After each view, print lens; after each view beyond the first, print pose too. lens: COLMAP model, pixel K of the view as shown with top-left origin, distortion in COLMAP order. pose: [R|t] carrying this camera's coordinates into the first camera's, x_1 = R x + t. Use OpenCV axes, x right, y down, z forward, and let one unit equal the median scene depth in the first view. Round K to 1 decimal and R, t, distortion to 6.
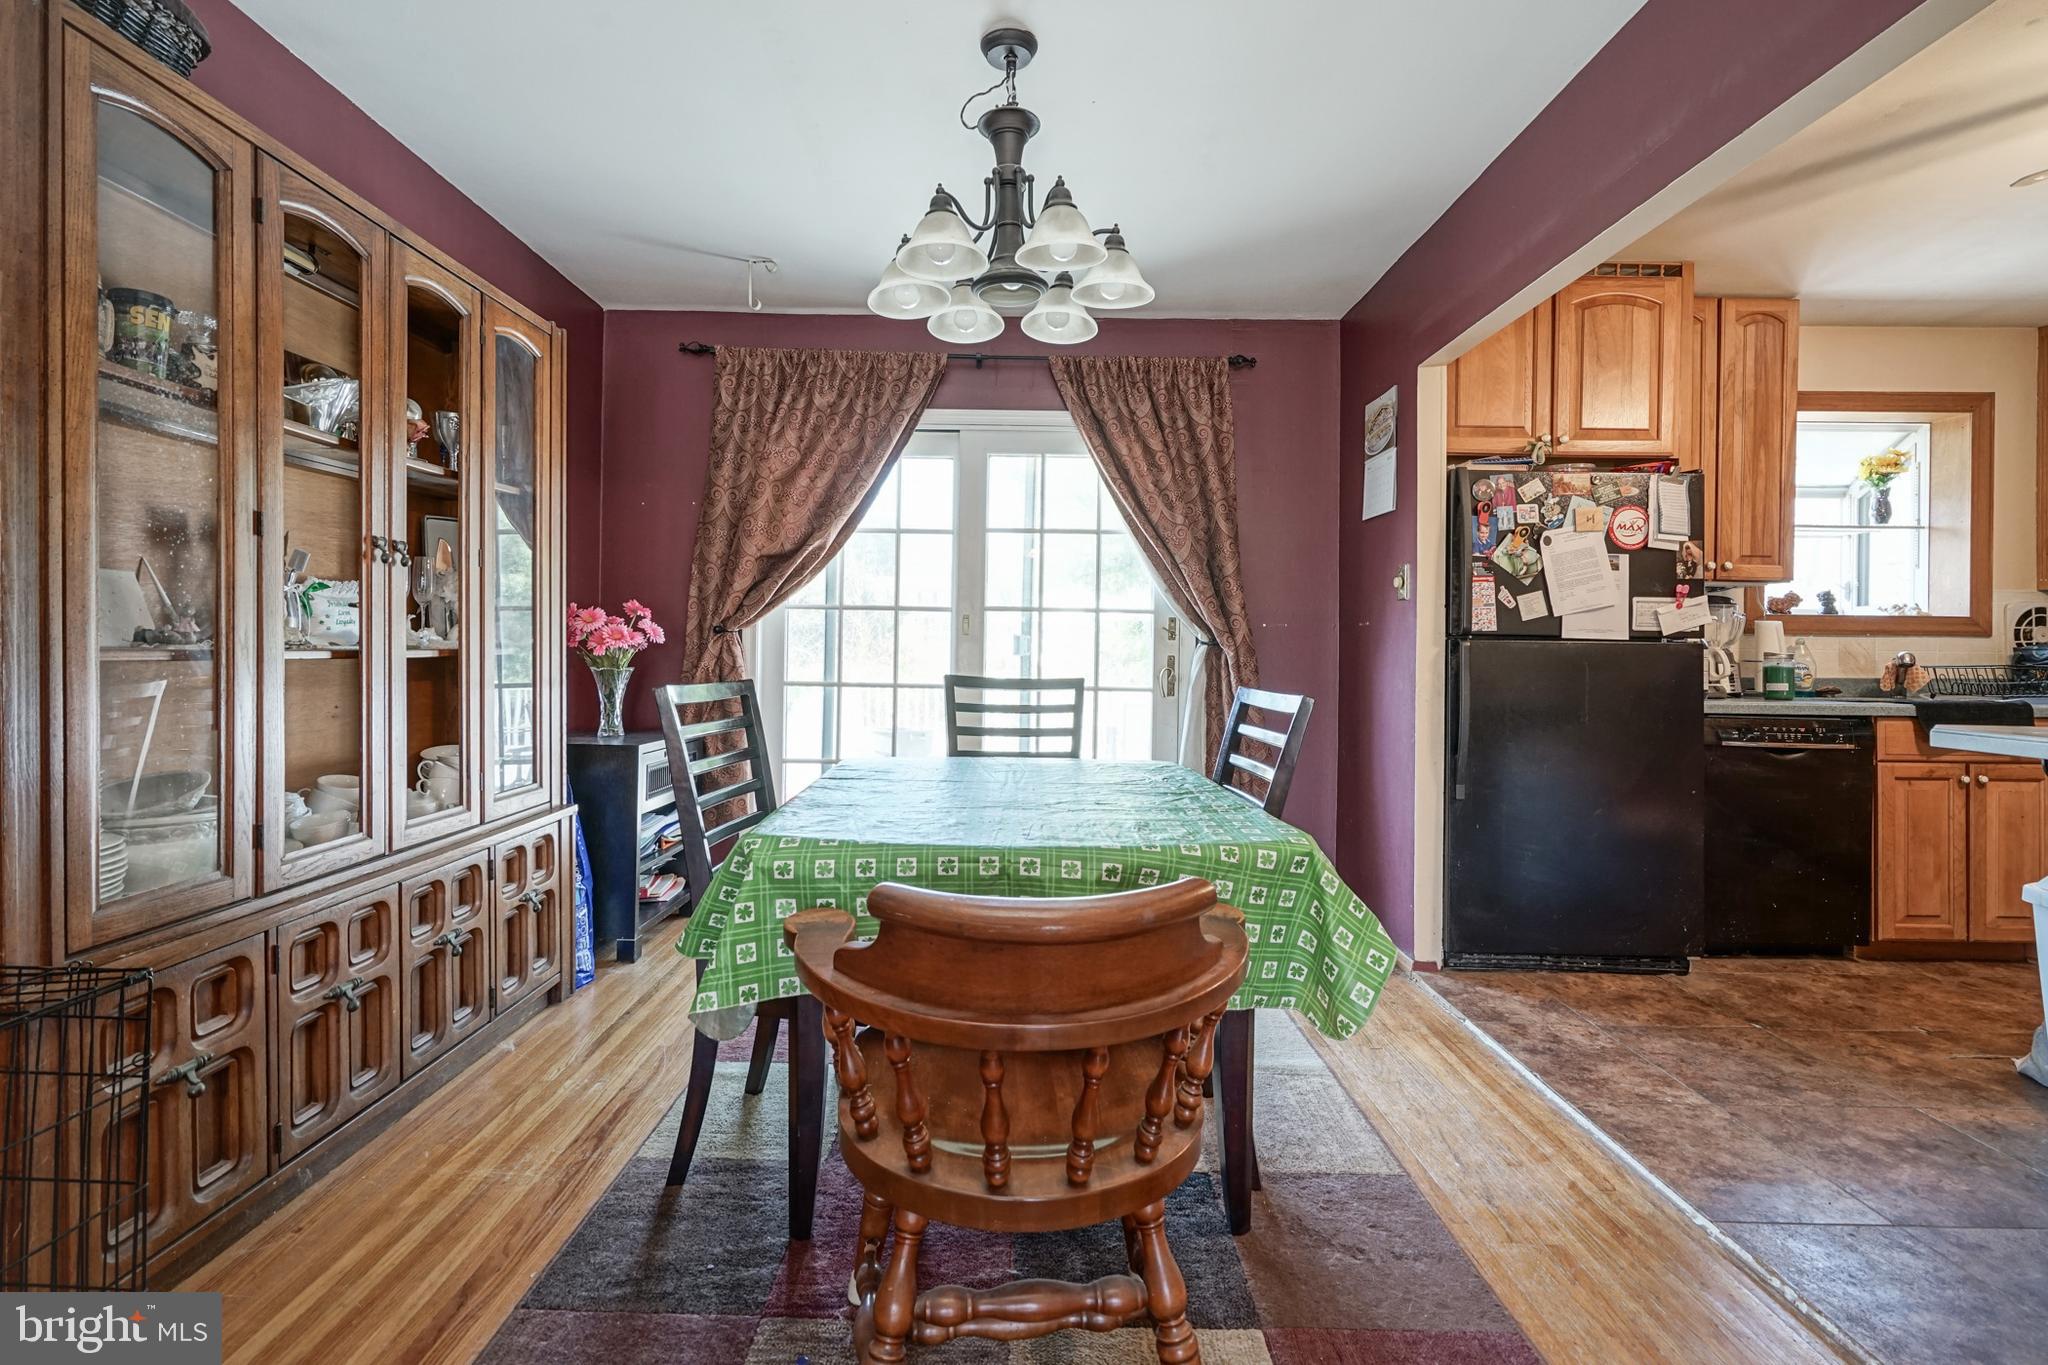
lens RADIAL K [[934.7, 0, 1017.0], [0, 934.7, 641.4], [0, 0, 1]] dist [-0.001295, 0.000251]
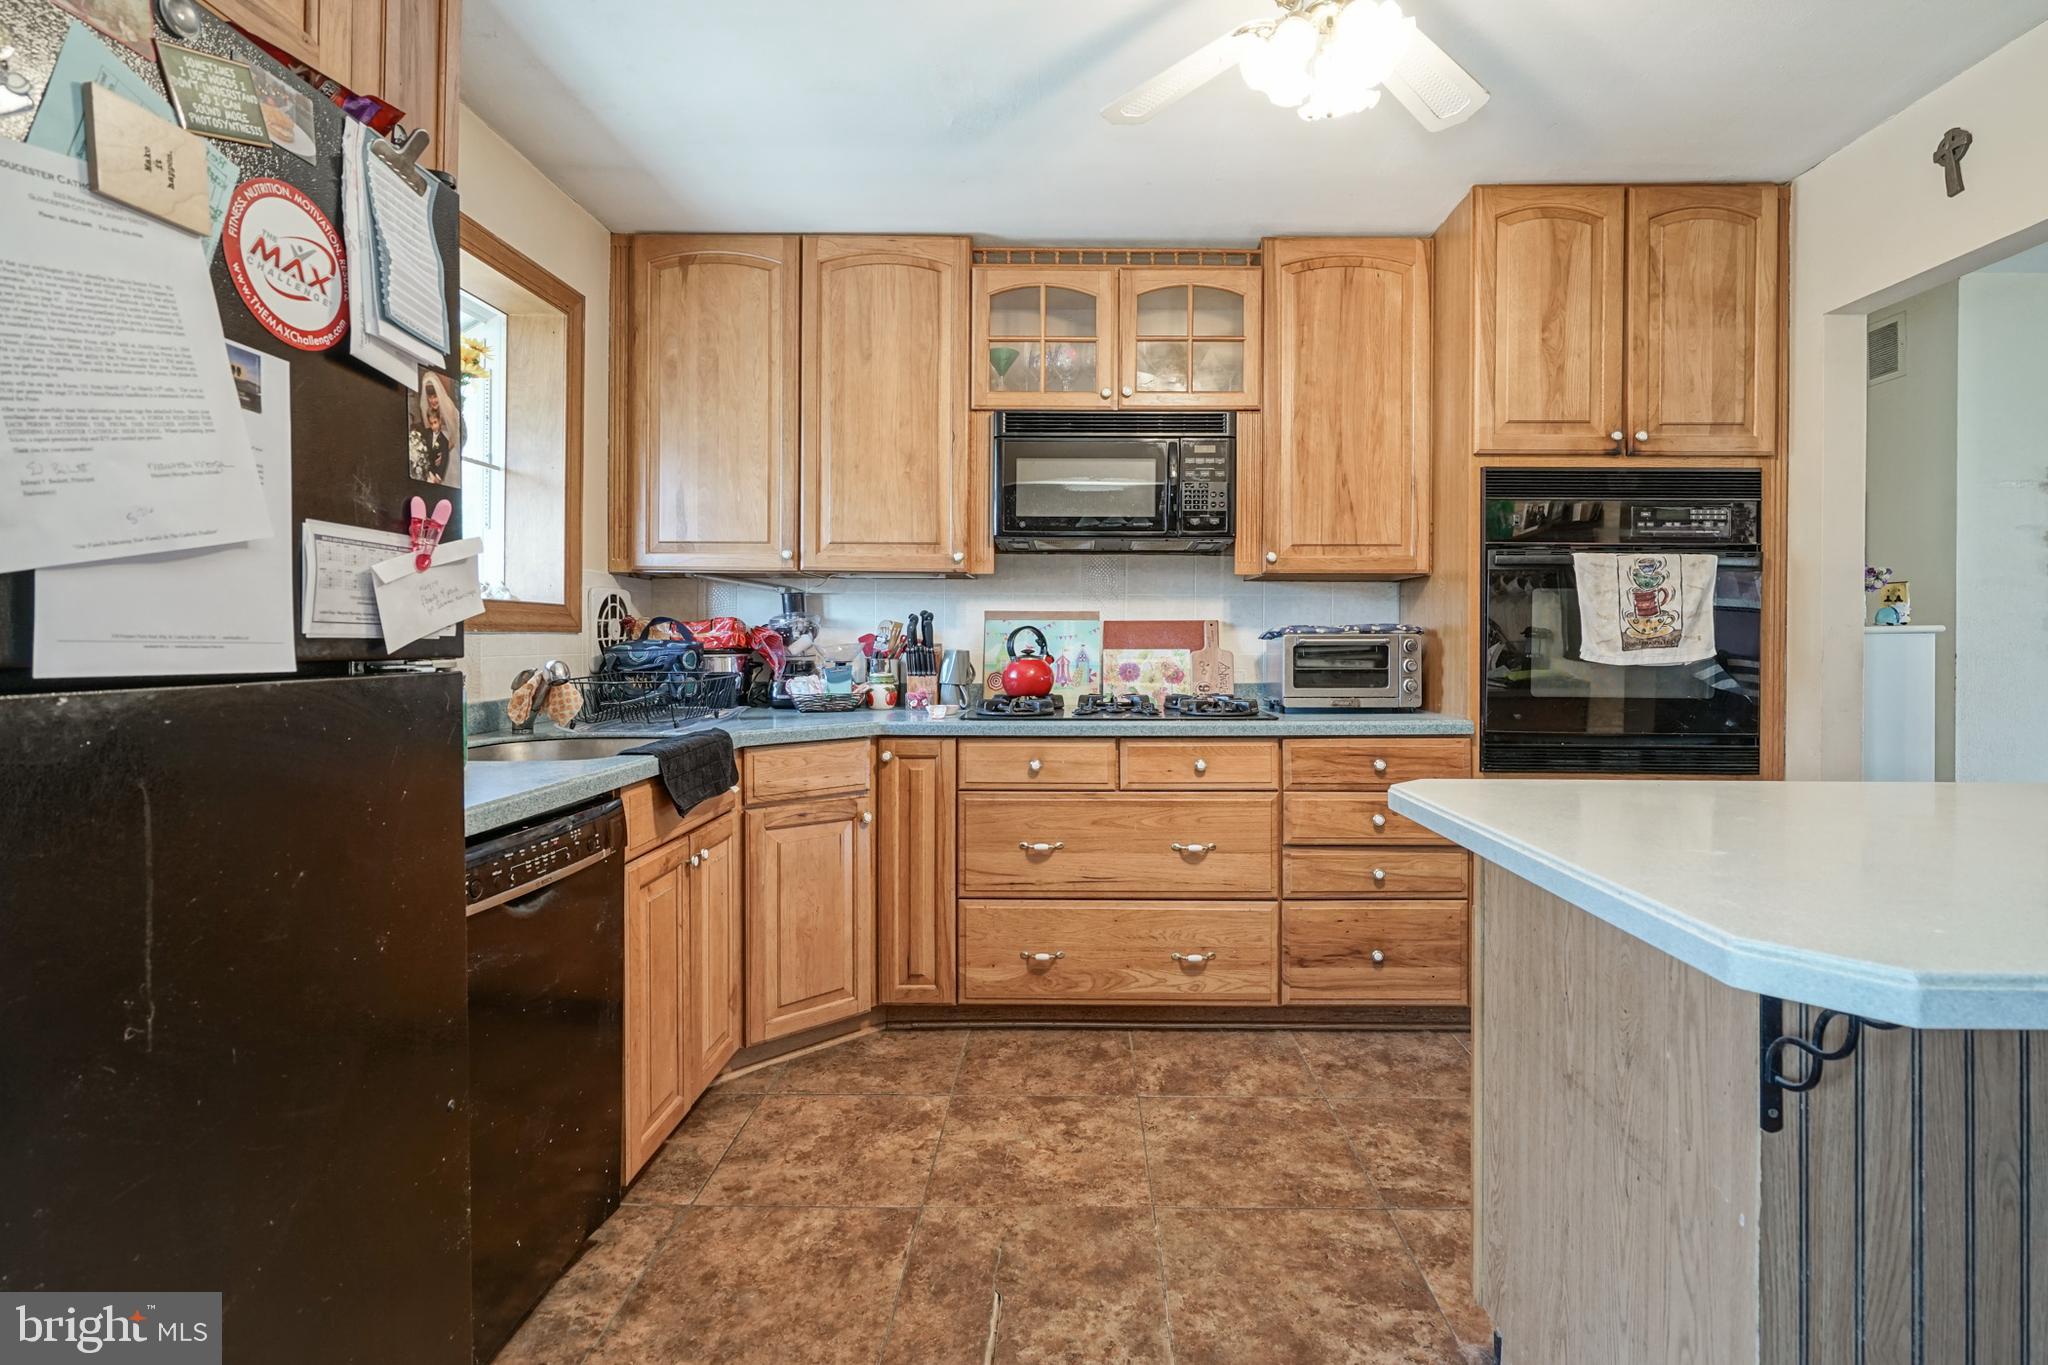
lens RADIAL K [[954.0, 0, 1067.0], [0, 954.0, 637.1], [0, 0, 1]] dist [-0.001628, 0.000510]
pose [[-0.001605, -0.011494, 0.999933, 0.324673], [-0.011913, 0.999863, 0.011474, -0.015659], [-0.999928, -0.011894, -0.001741, 0.671889]]
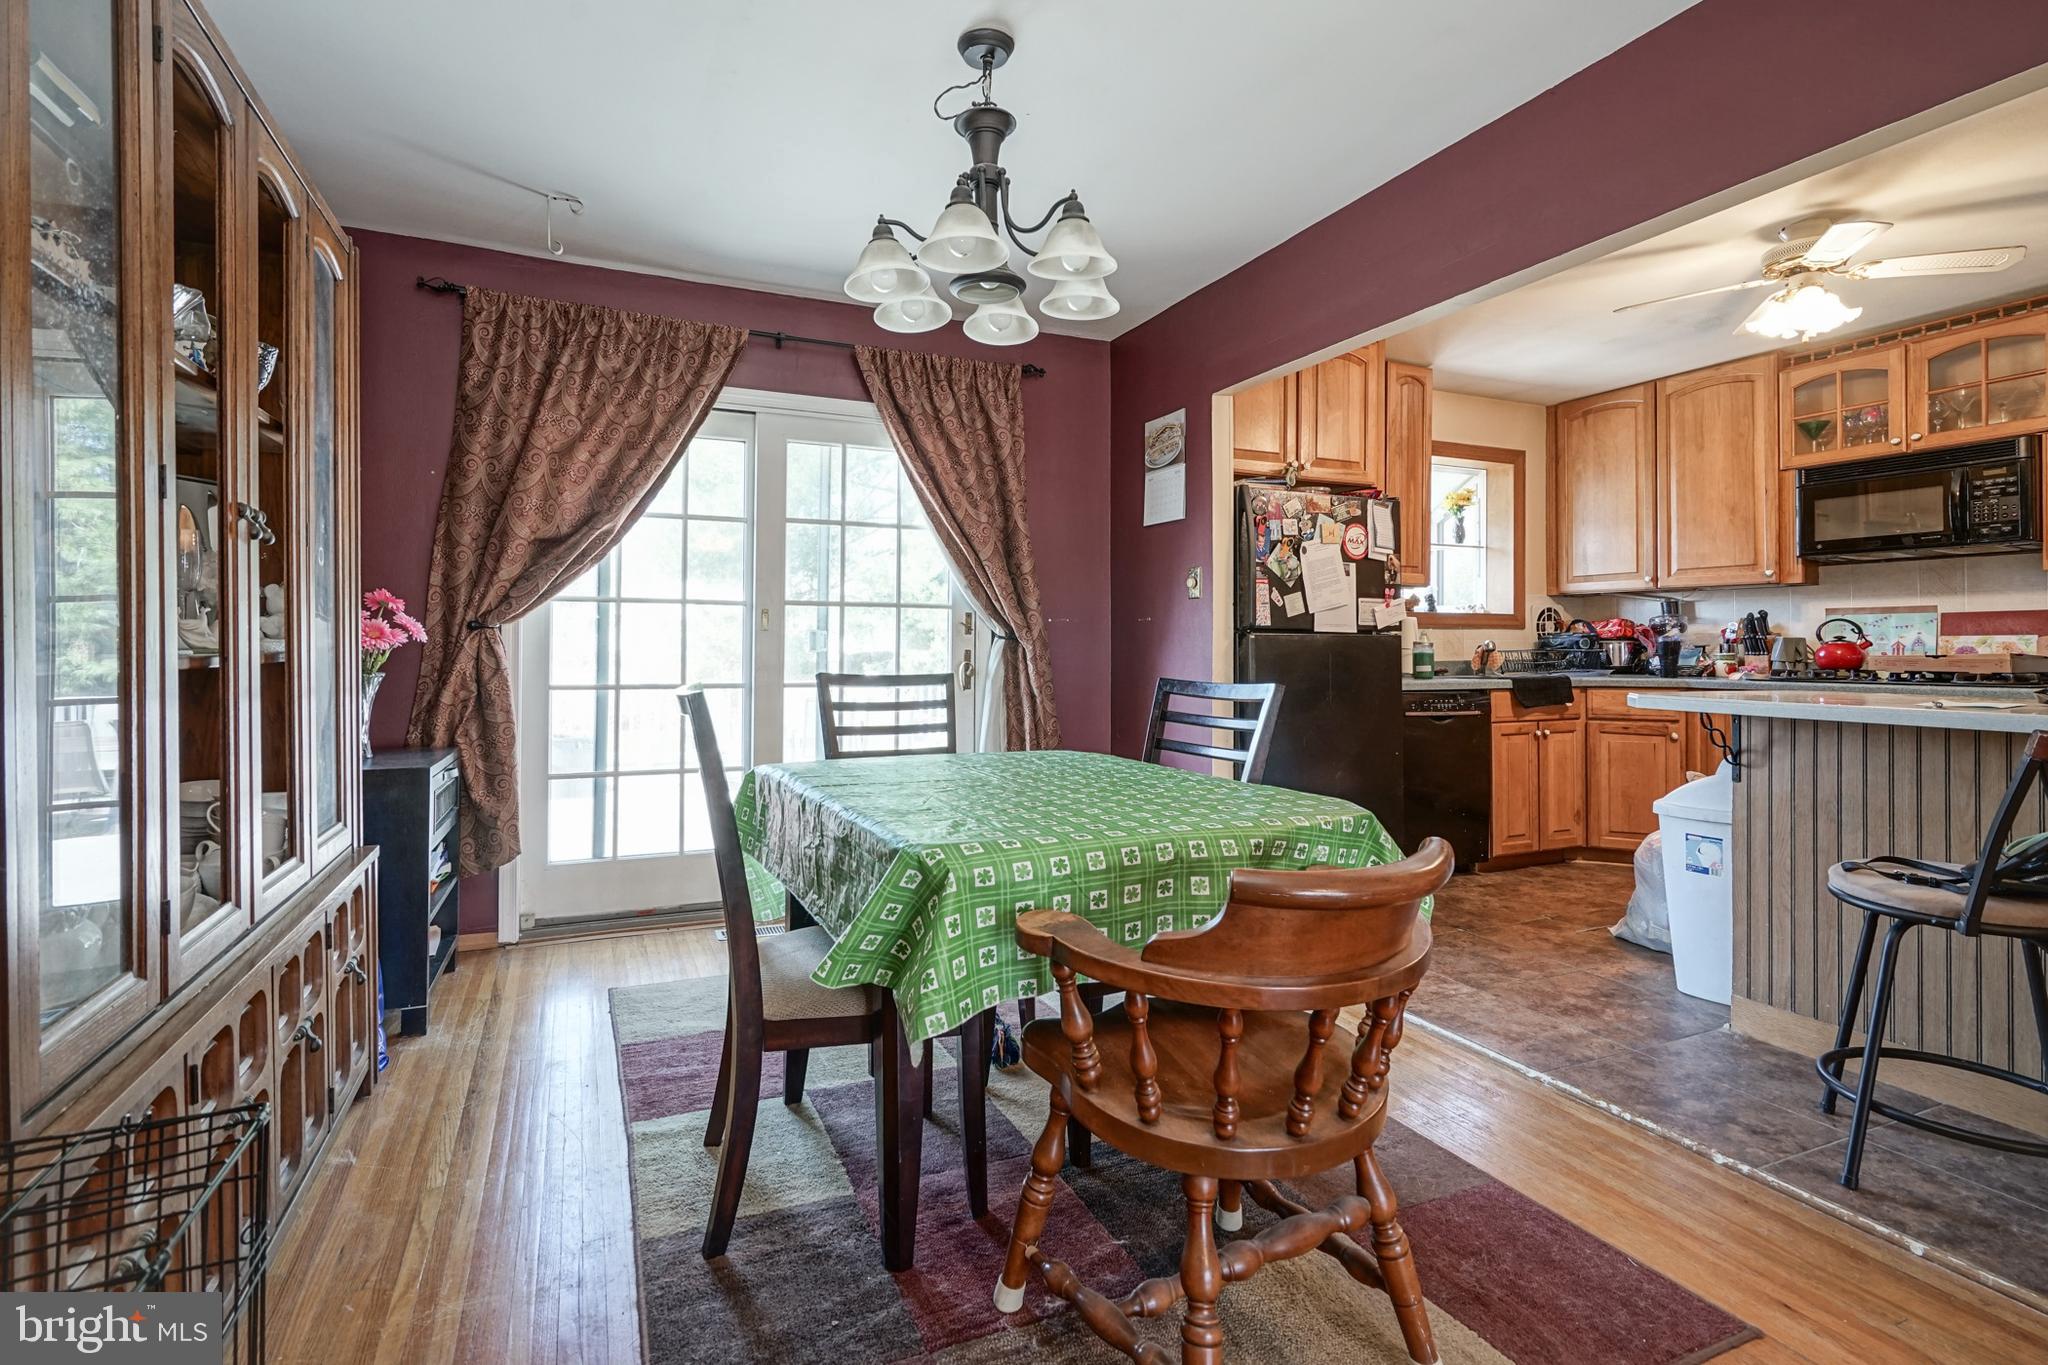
lens RADIAL K [[949.2, 0, 986.8], [0, 949.2, 634.8], [0, 0, 1]] dist [-0.002297, -0.000085]
pose [[0.917672, -0.005798, 0.397297, -0.252767], [0.005706, 0.999983, 0.001414, -0.002919], [-0.397299, 0.000969, 0.917689, 0.038857]]
